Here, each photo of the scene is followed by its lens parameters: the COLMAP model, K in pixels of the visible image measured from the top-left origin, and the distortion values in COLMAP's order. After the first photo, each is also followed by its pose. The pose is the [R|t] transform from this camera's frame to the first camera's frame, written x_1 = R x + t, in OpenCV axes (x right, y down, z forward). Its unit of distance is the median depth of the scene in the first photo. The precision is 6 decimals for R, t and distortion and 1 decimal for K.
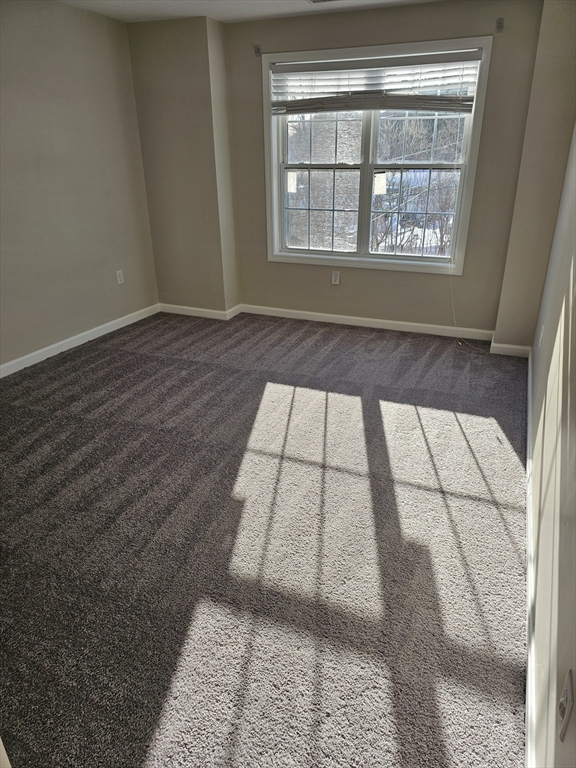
lens RADIAL K [[513.9, 0, 281.0], [0, 513.9, 383.6], [0, 0, 1]] dist [0.056496, -0.038776]
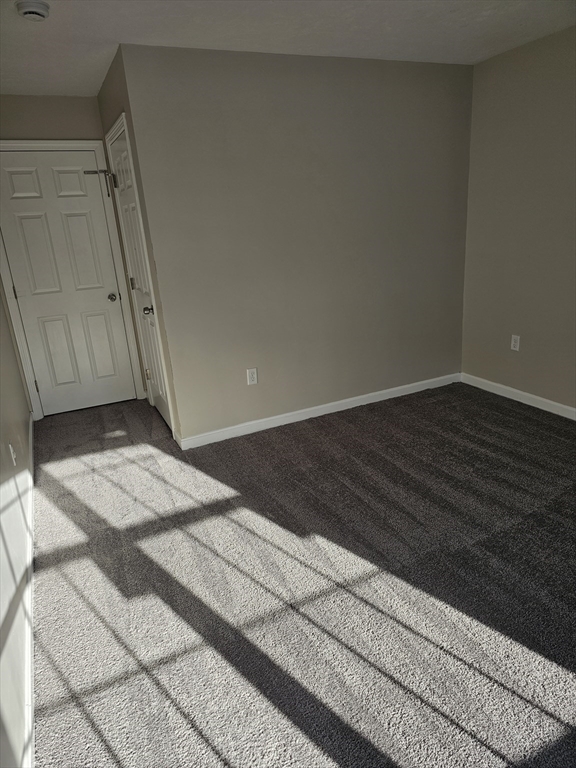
lens RADIAL K [[513.9, 0, 289.7], [0, 513.9, 387.1], [0, 0, 1]] dist [0.056496, -0.038776]
pose [[-0.645562, 0.305287, -0.700035, 0.618356], [-0.243823, 0.786268, 0.567744, -0.632104], [0.723740, 0.537199, -0.433148, 1.339845]]
